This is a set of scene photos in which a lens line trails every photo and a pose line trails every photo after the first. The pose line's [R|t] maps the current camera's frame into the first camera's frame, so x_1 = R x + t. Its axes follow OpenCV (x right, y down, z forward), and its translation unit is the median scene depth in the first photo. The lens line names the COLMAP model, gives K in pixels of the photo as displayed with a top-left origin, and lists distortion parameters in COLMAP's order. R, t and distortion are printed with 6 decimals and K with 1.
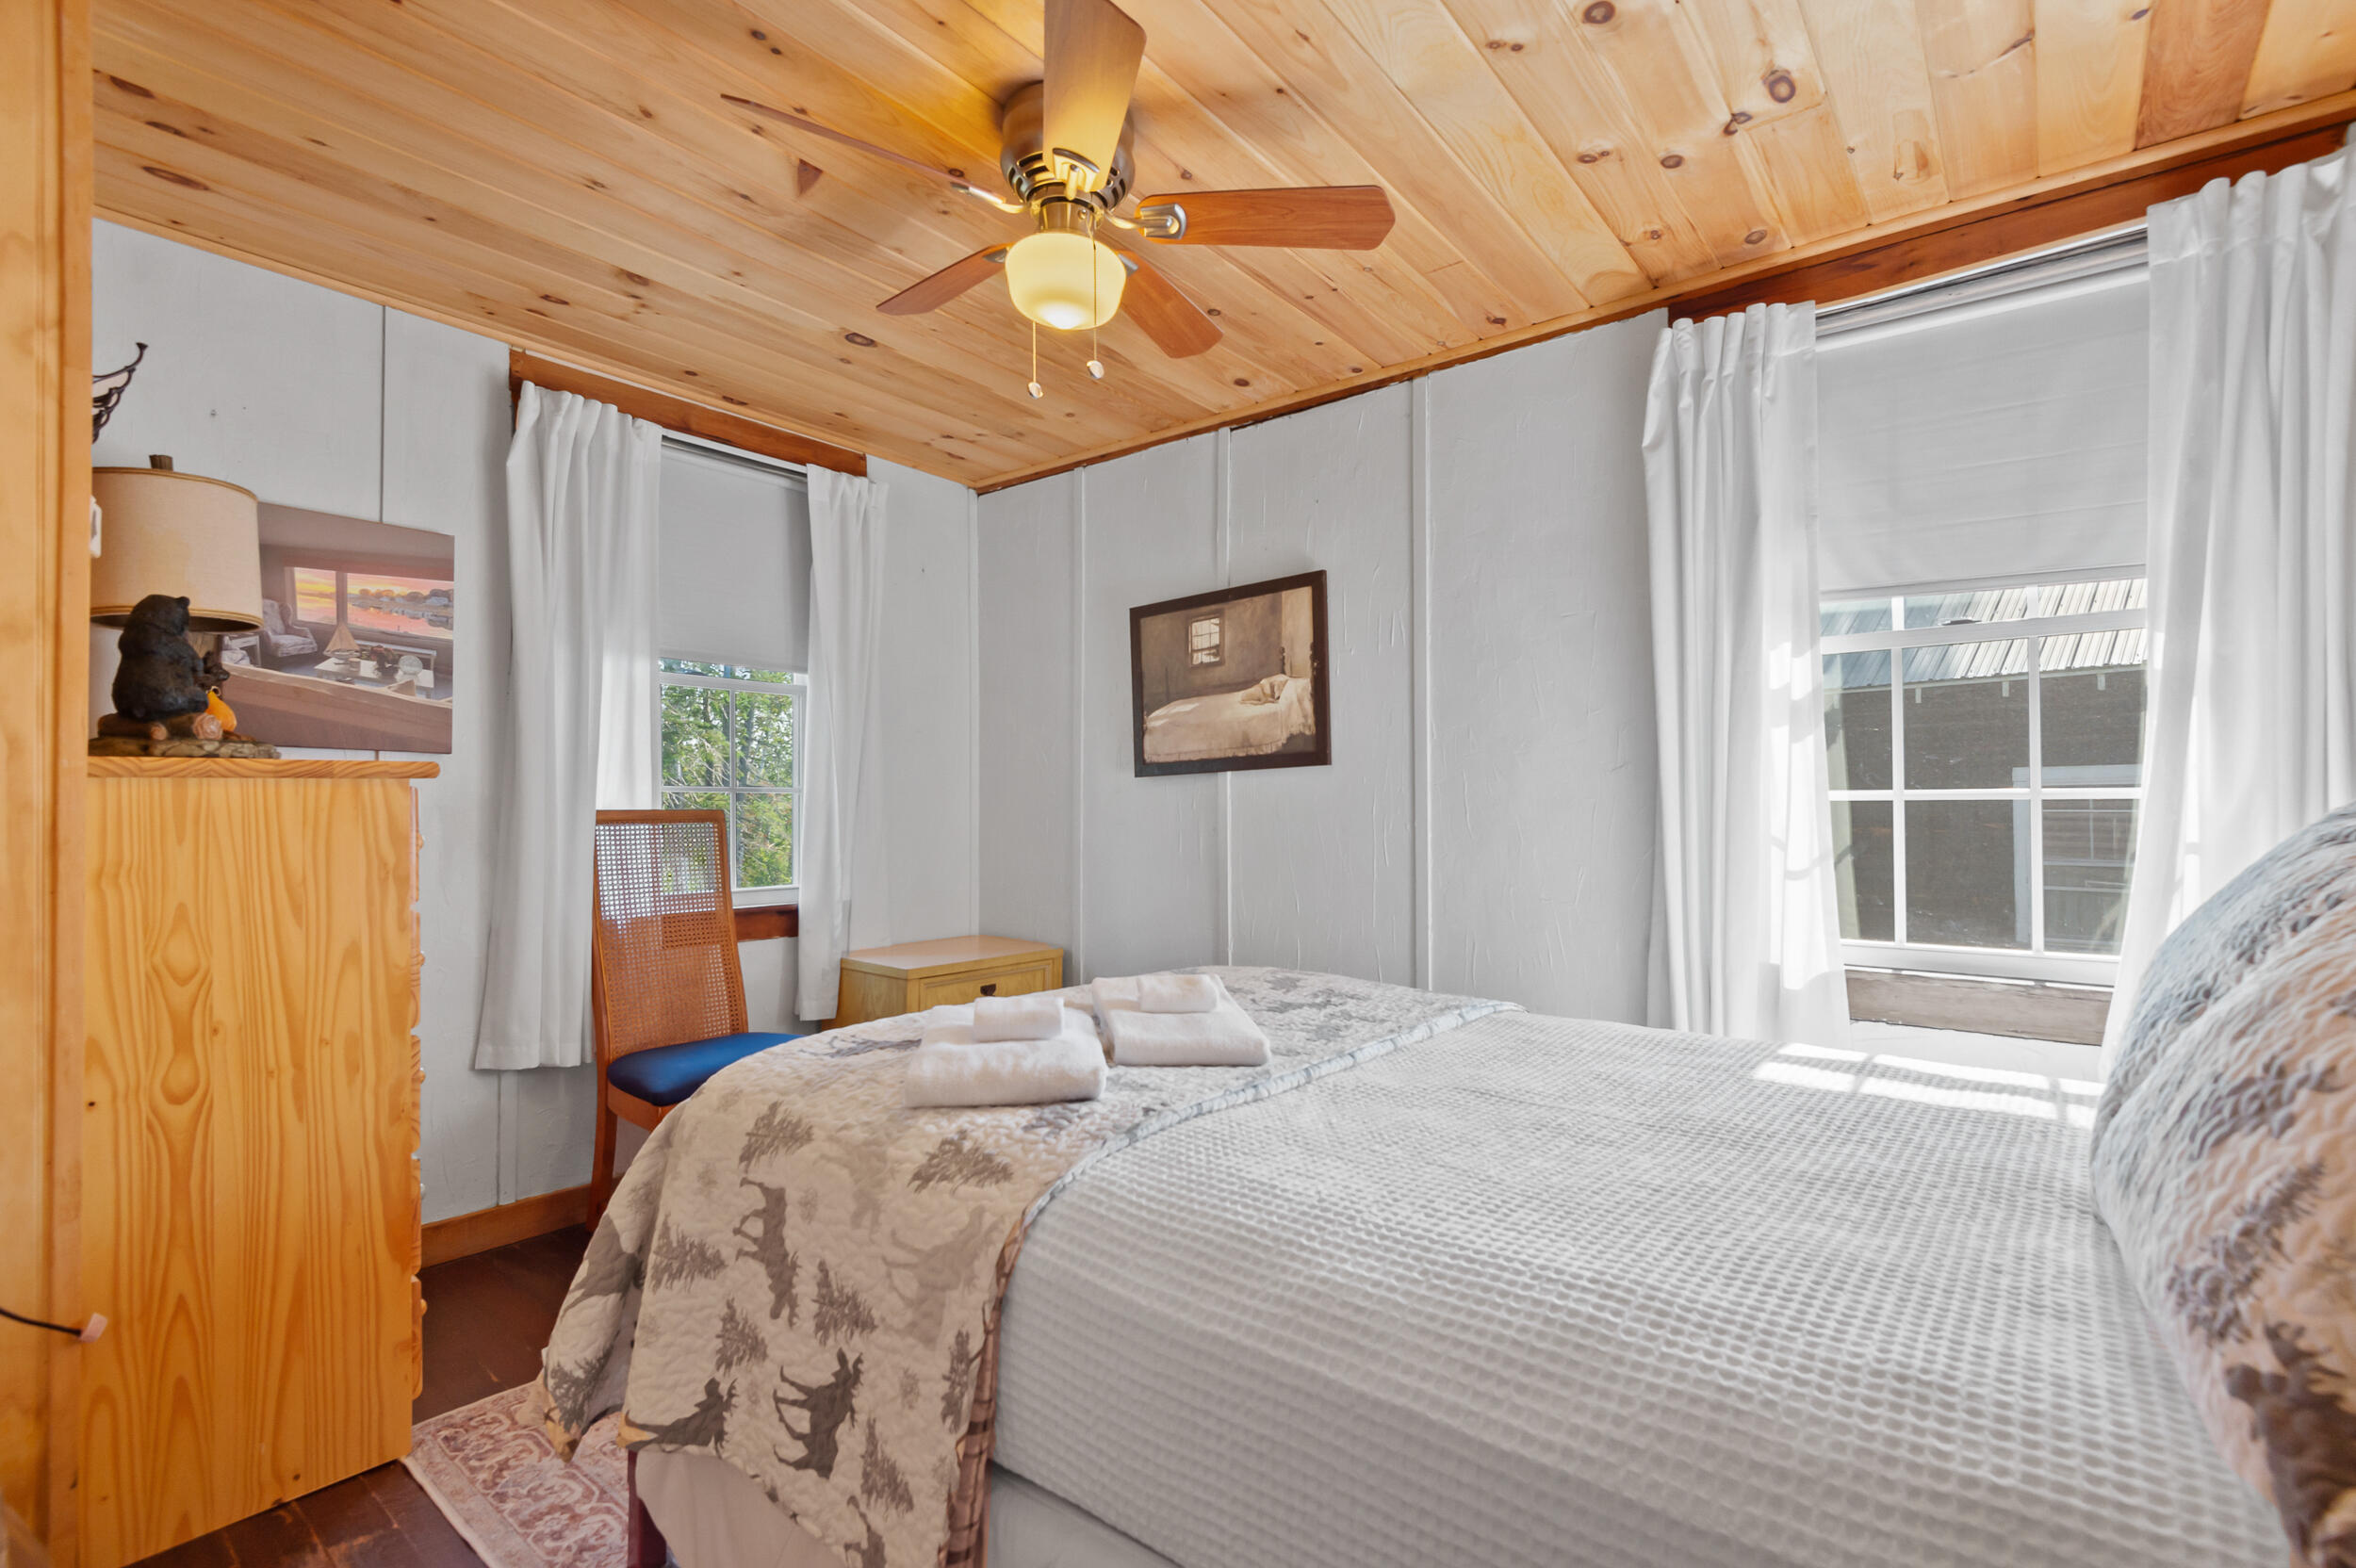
lens RADIAL K [[1080.0, 0, 1176.6], [0, 1080.0, 807.0], [0, 0, 1]] dist [0.011584, -0.008857]
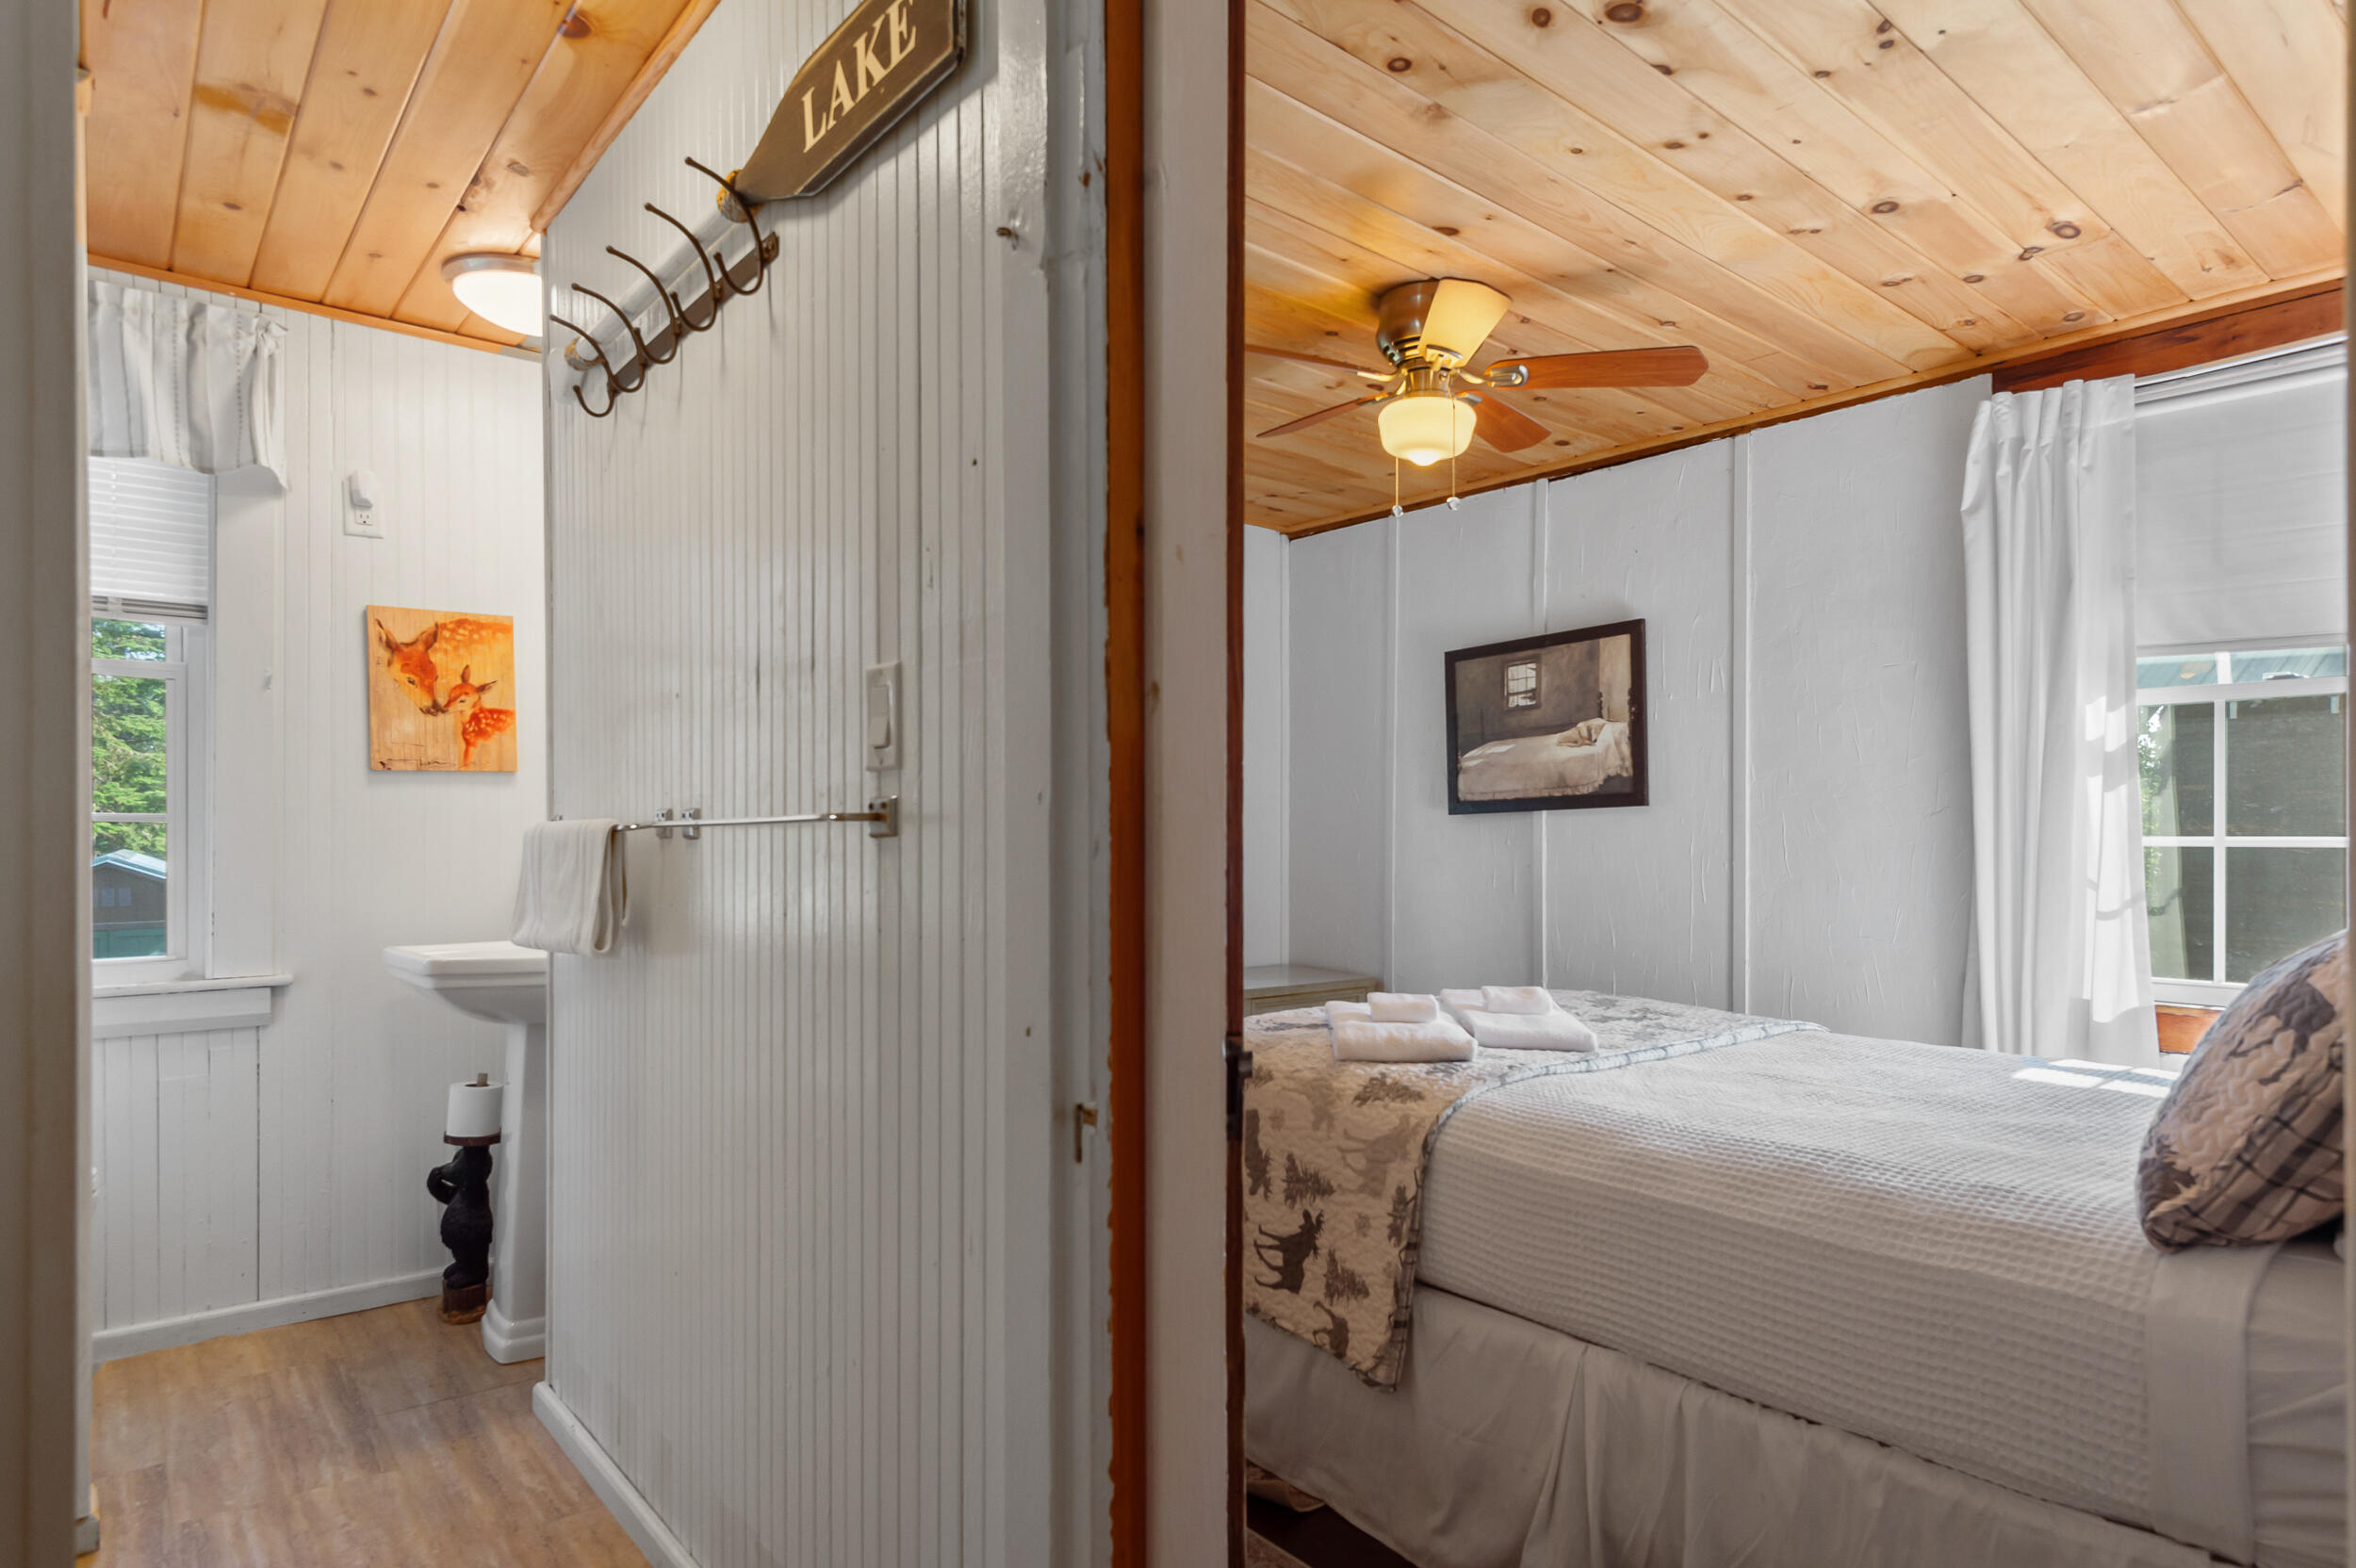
lens RADIAL K [[1322.3, 0, 1167.2], [0, 1322.3, 843.4], [0, 0, 1]] dist [0.015418, -0.009490]
pose [[0.978909, 0.006326, -0.204199, -0.116455], [-0.004456, 0.999944, 0.009614, -0.029555], [0.204248, -0.008501, 0.978882, -0.804466]]
